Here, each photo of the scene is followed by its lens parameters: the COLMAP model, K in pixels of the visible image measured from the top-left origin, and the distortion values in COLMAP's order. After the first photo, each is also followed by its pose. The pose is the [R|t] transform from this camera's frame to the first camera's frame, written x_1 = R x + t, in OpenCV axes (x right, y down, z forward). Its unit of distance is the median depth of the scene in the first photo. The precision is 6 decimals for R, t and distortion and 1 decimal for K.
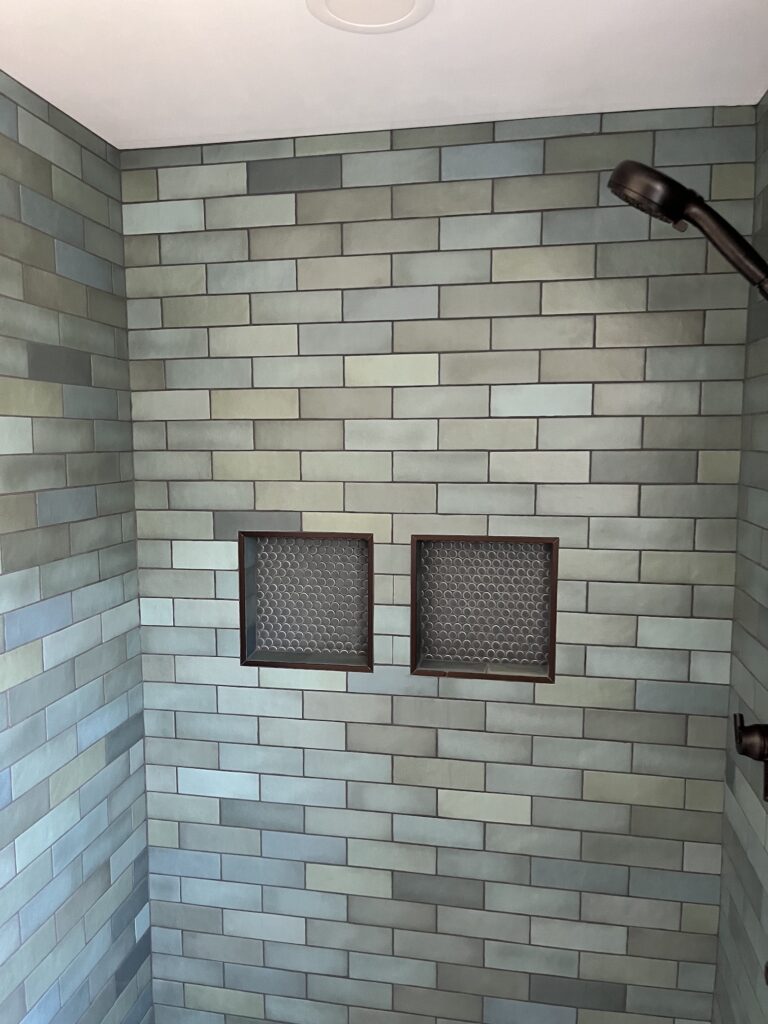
lens RADIAL K [[780.3, 0, 385.3], [0, 780.3, 518.8], [0, 0, 1]] dist [0.054058, -0.080744]
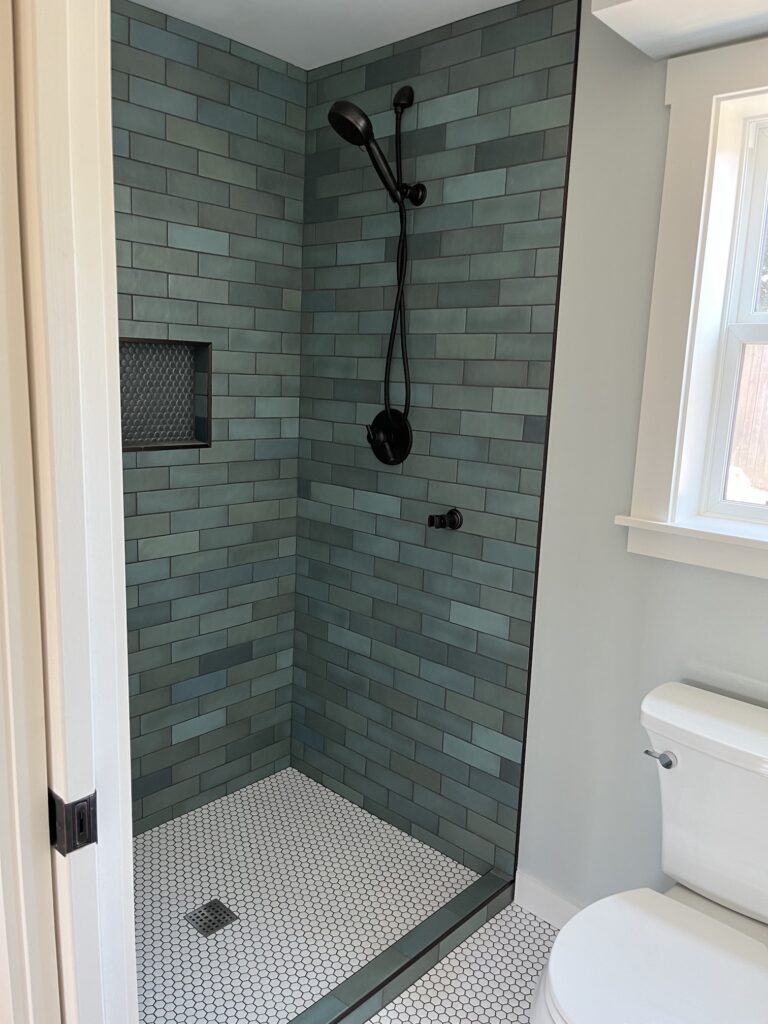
lens RADIAL K [[780.3, 0, 383.5], [0, 780.3, 515.1], [0, 0, 1]] dist [0.054058, -0.080744]
pose [[0.535774, -0.133561, 0.833731, -0.829794], [0.041369, 0.990377, 0.132070, 0.157138], [-0.843347, -0.036269, 0.536144, -0.036737]]
